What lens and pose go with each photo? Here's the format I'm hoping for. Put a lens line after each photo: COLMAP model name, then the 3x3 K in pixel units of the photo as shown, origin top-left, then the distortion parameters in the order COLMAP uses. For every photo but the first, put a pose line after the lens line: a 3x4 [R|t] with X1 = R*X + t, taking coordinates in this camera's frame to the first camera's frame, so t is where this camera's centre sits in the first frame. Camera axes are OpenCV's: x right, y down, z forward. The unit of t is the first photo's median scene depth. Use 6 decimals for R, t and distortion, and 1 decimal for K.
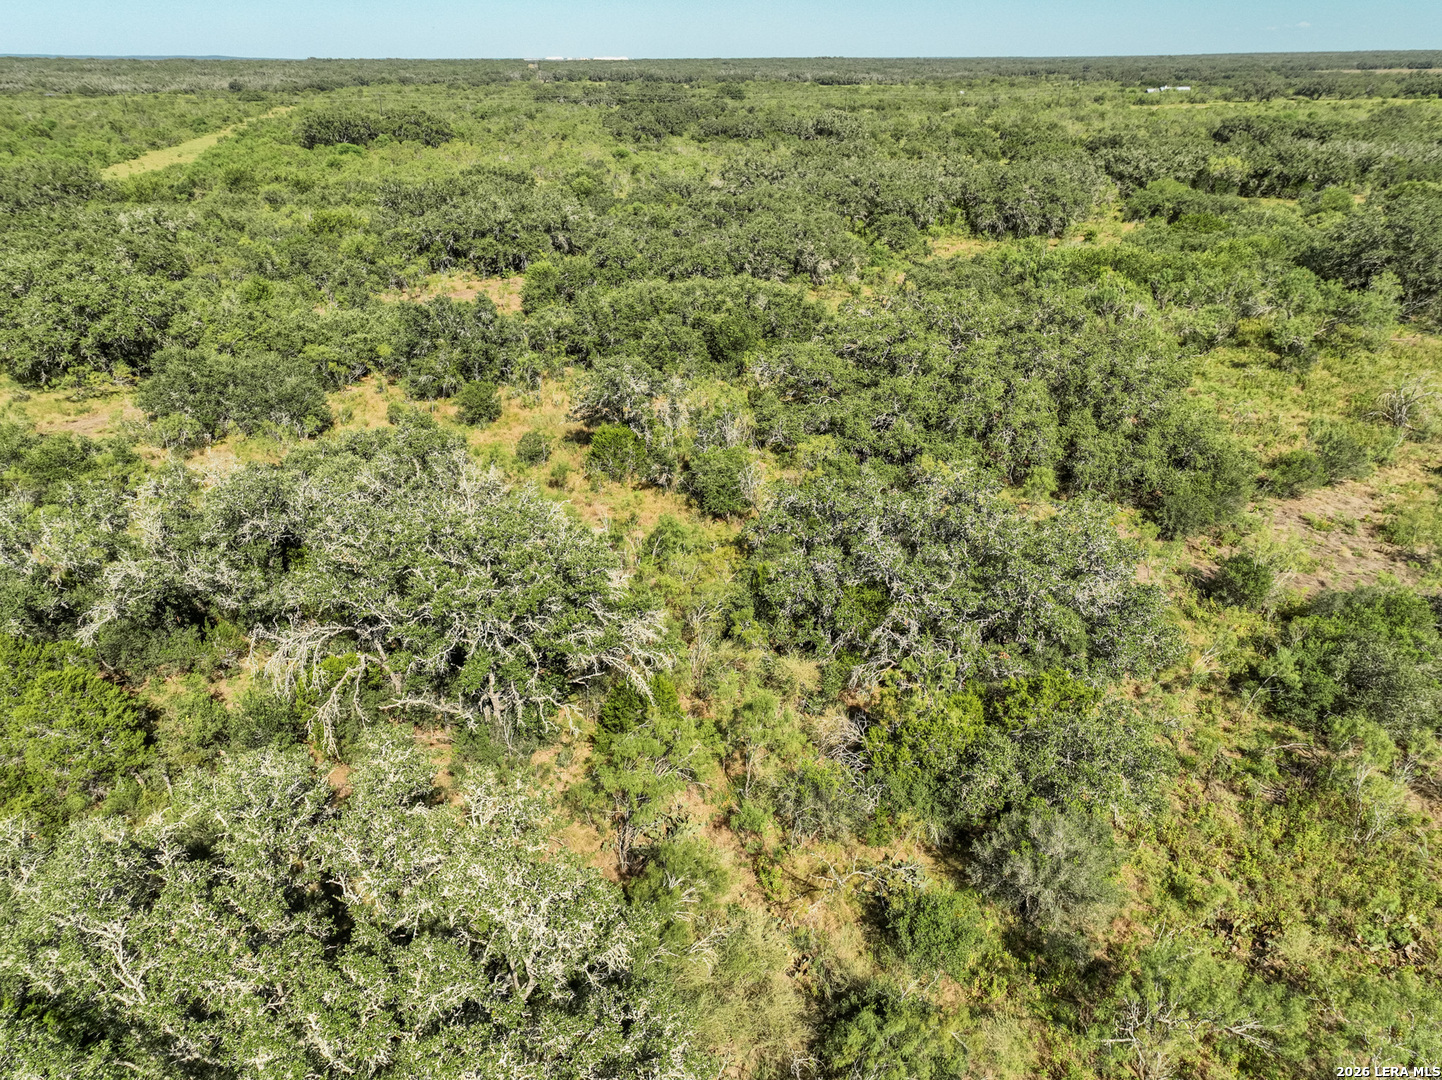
lens RADIAL K [[1011.6, 0, 721.0], [0, 1011.6, 540.0], [0, 0, 1]] dist [-0.006193, 0.025163]
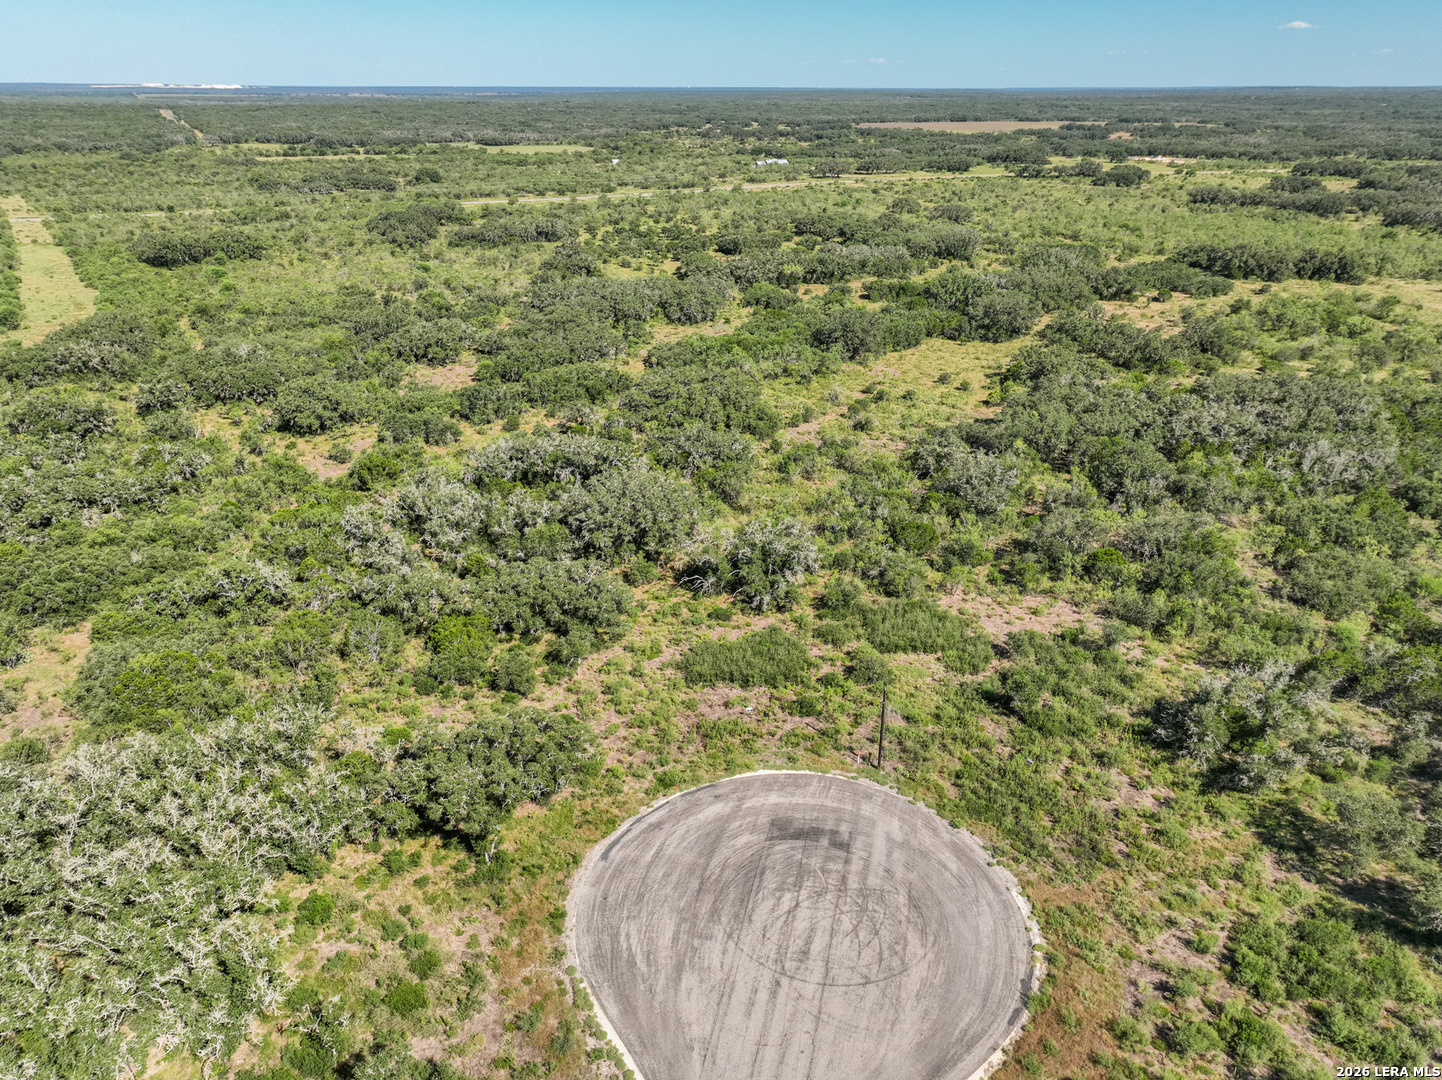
lens RADIAL K [[1011.6, 0, 721.0], [0, 1011.6, 540.0], [0, 0, 1]] dist [-0.006193, 0.025163]
pose [[0.946499, -0.127641, 0.296390, -0.379520], [0.134212, 0.990951, -0.001842, 0.167301], [-0.293472, 0.041522, 0.955065, -1.146967]]
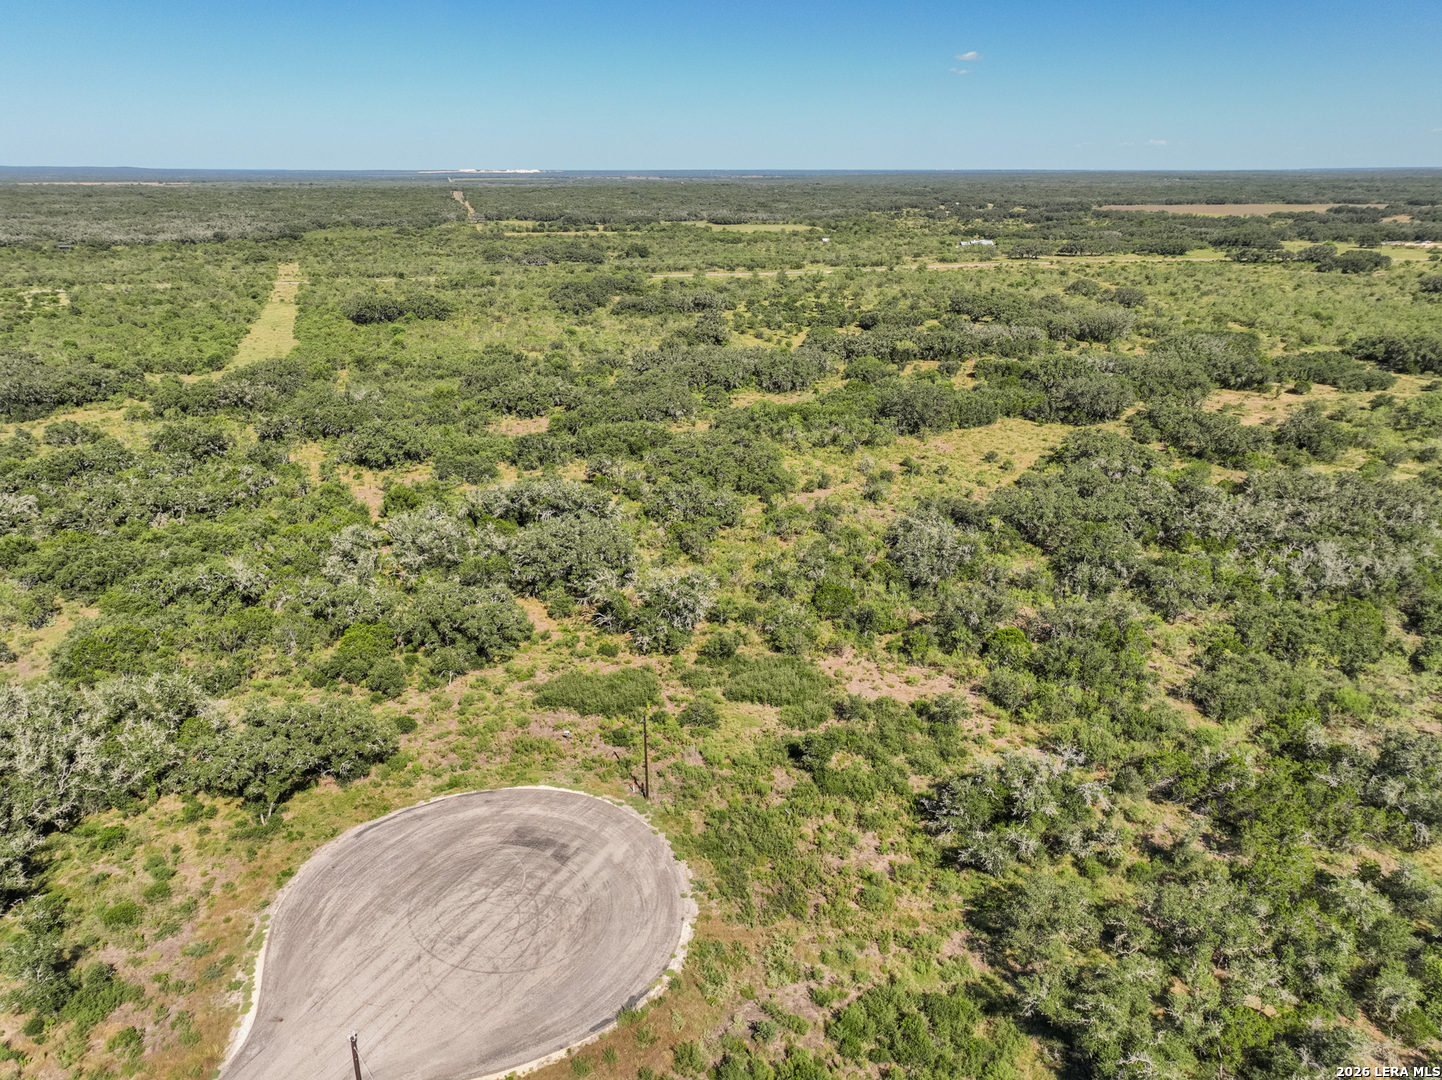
lens RADIAL K [[1011.6, 0, 721.0], [0, 1011.6, 540.0], [0, 0, 1]] dist [-0.006193, 0.025163]
pose [[0.996401, -0.026869, 0.080397, 0.005830], [0.034170, 0.995277, -0.090859, 0.234347], [-0.077576, 0.093280, 0.992613, -1.297560]]
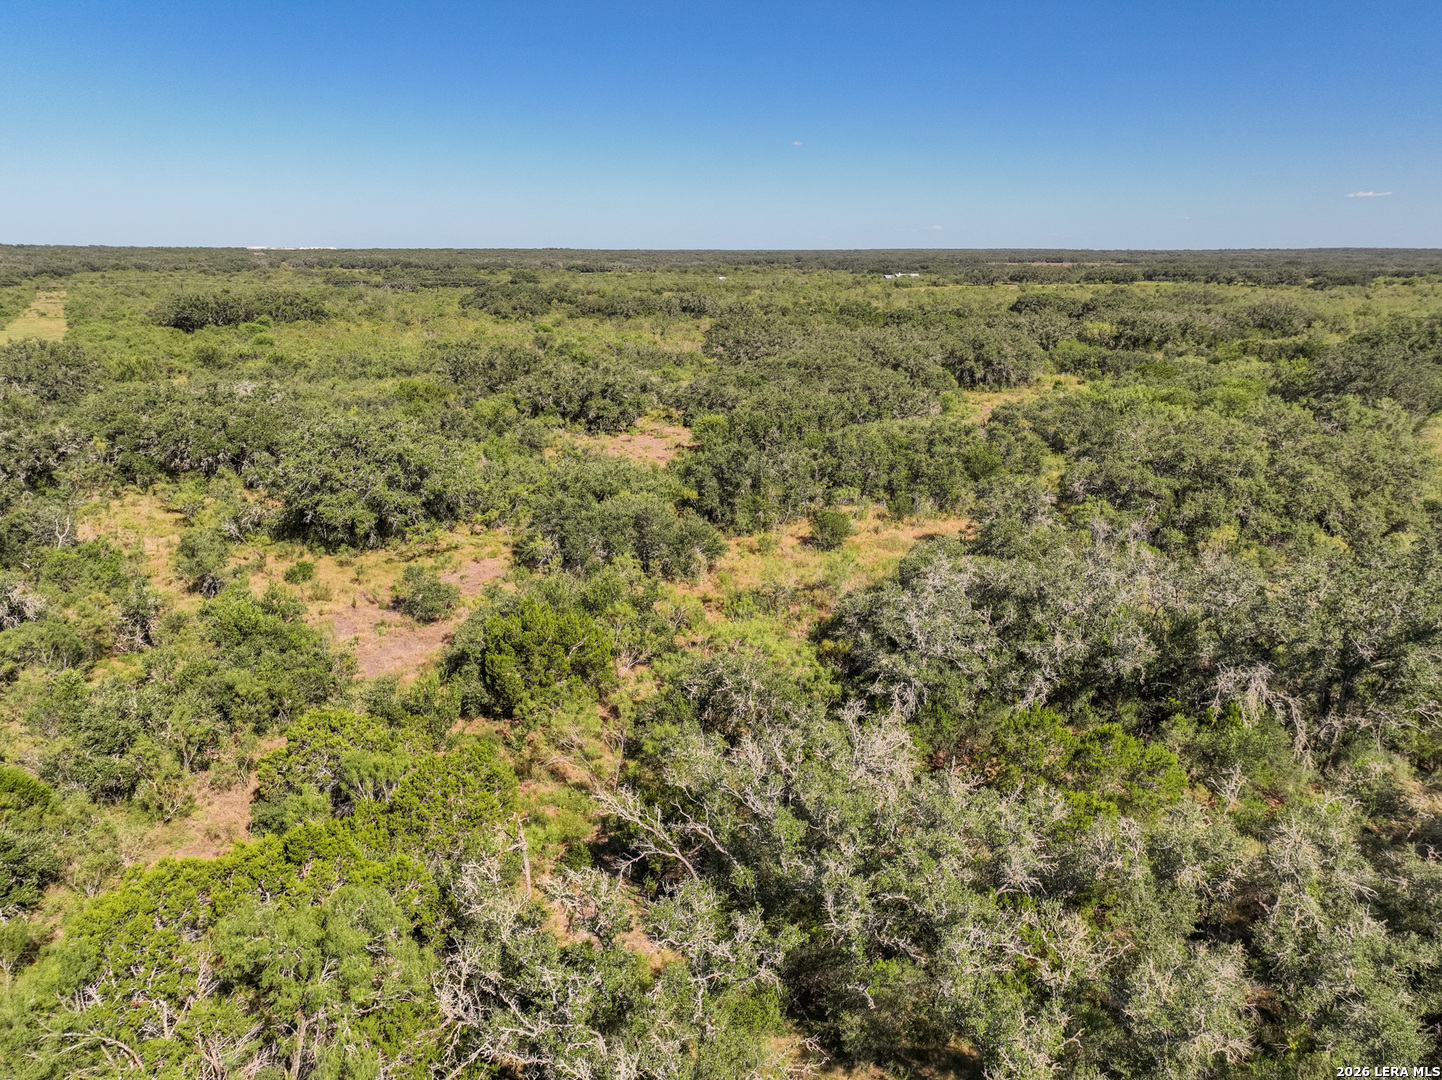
lens RADIAL K [[1011.6, 0, 721.0], [0, 1011.6, 540.0], [0, 0, 1]] dist [-0.006193, 0.025163]
pose [[0.963464, -0.068000, 0.259063, -0.444488], [0.109667, 0.982594, -0.149939, 0.016005], [-0.244358, 0.172871, 0.954151, -0.001399]]
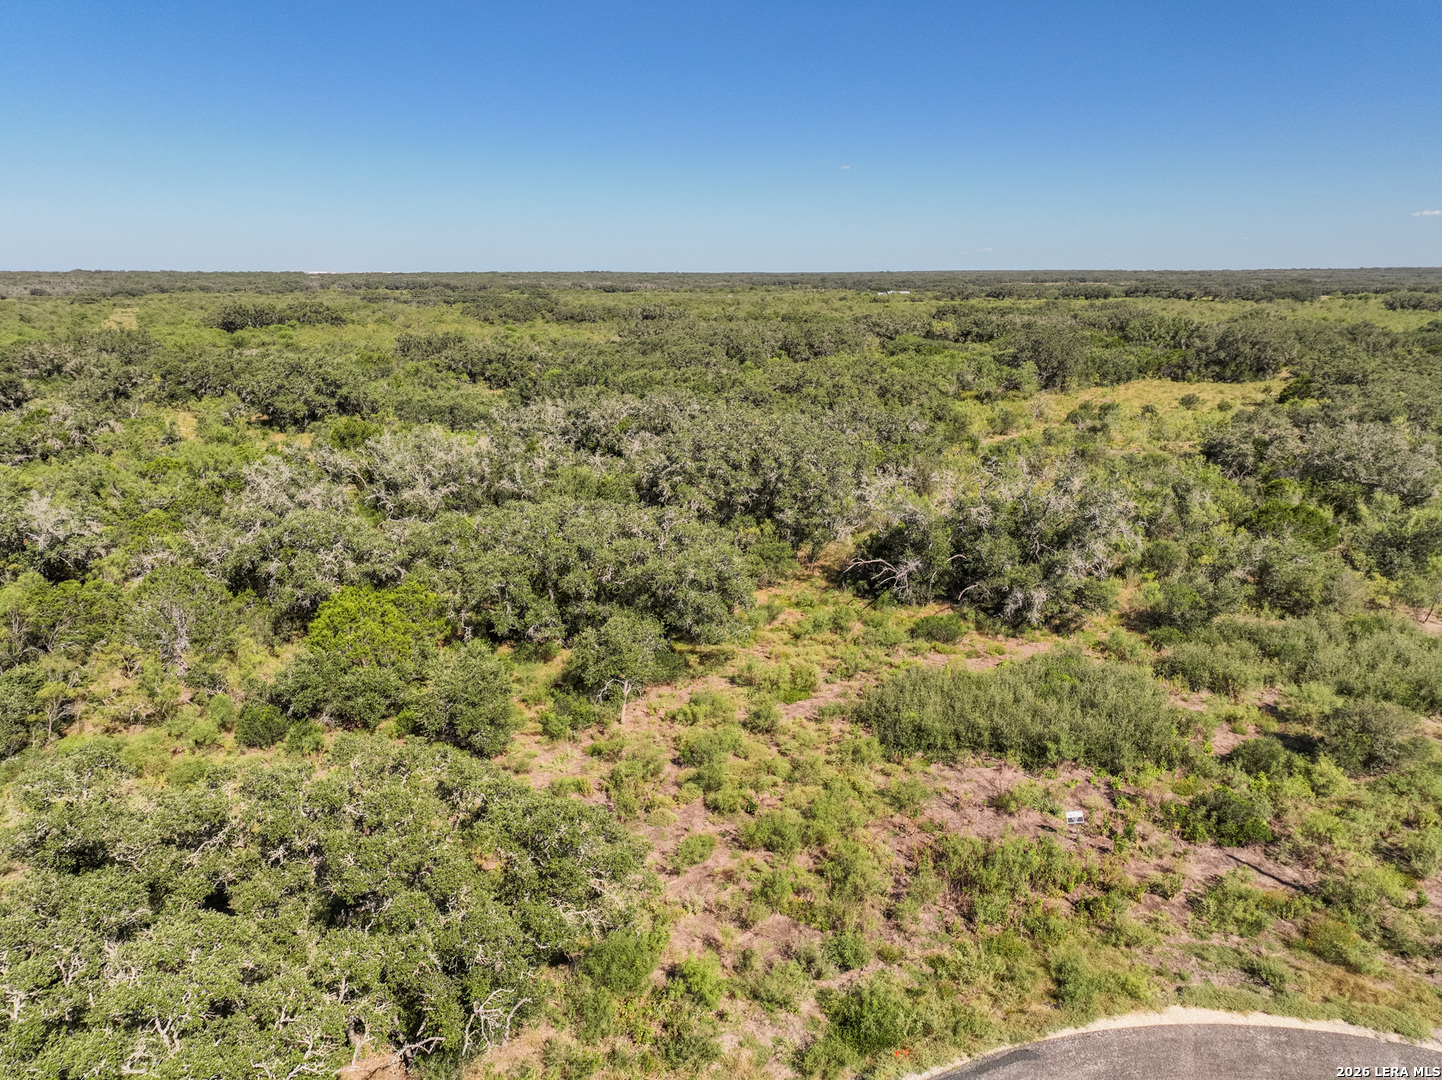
lens RADIAL K [[1011.6, 0, 721.0], [0, 1011.6, 540.0], [0, 0, 1]] dist [-0.006193, 0.025163]
pose [[0.975256, -0.054448, 0.214270, -0.272602], [0.093313, 0.980014, -0.175687, 0.290612], [-0.200422, 0.191334, 0.960845, -0.532285]]
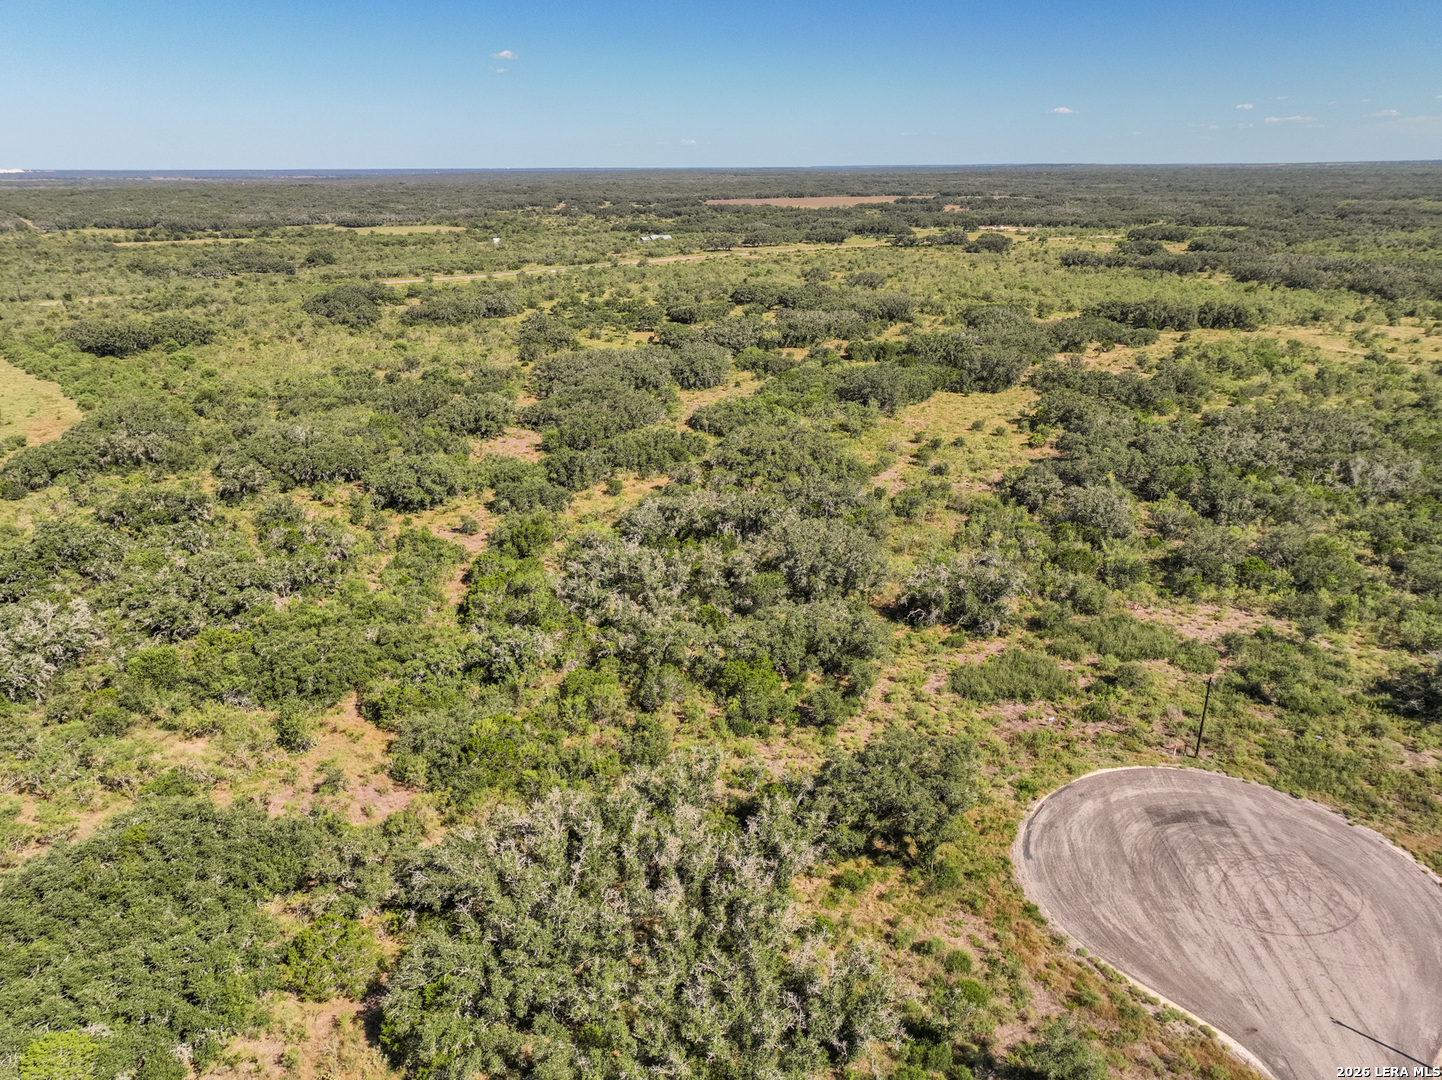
lens RADIAL K [[1011.6, 0, 721.0], [0, 1011.6, 540.0], [0, 0, 1]] dist [-0.006193, 0.025163]
pose [[0.878898, -0.168063, 0.446424, -0.845103], [0.208298, 0.977154, -0.042224, 0.118440], [-0.429128, 0.130100, 0.893825, -1.037738]]
